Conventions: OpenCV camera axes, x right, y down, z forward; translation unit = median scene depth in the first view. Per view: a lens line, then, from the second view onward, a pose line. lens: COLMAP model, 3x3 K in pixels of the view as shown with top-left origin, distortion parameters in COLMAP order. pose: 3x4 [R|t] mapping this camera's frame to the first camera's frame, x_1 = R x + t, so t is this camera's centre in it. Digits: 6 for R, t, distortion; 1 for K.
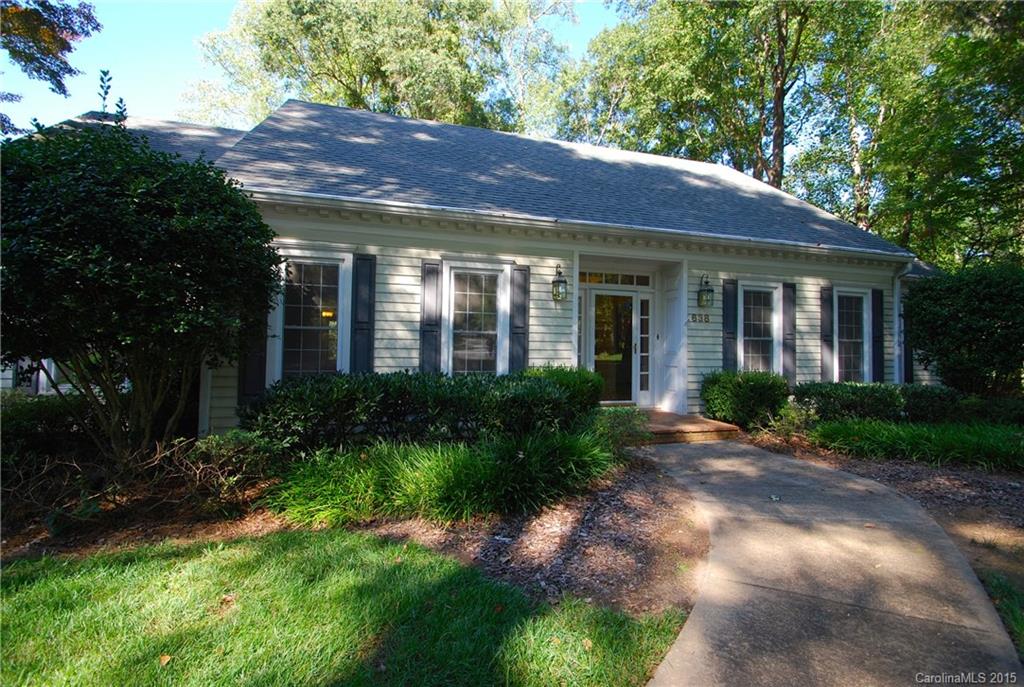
lens RADIAL K [[466.2, 0, 512.0], [0, 466.2, 343.5], [0, 0, 1]] dist [0.028459, 0.000054]
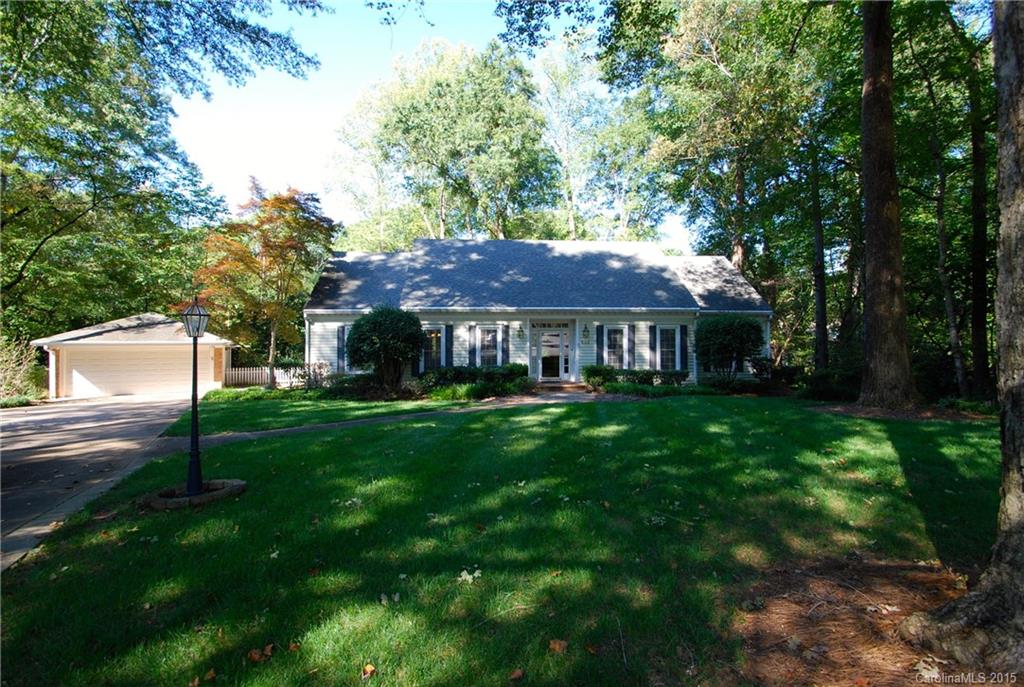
lens RADIAL K [[466.2, 0, 512.0], [0, 466.2, 343.5], [0, 0, 1]] dist [0.028459, 0.000054]
pose [[0.983988, -0.011573, -0.177859, 0.512426], [0.015267, 0.999695, 0.019413, -0.110225], [0.177580, -0.021818, 0.983864, -1.562323]]
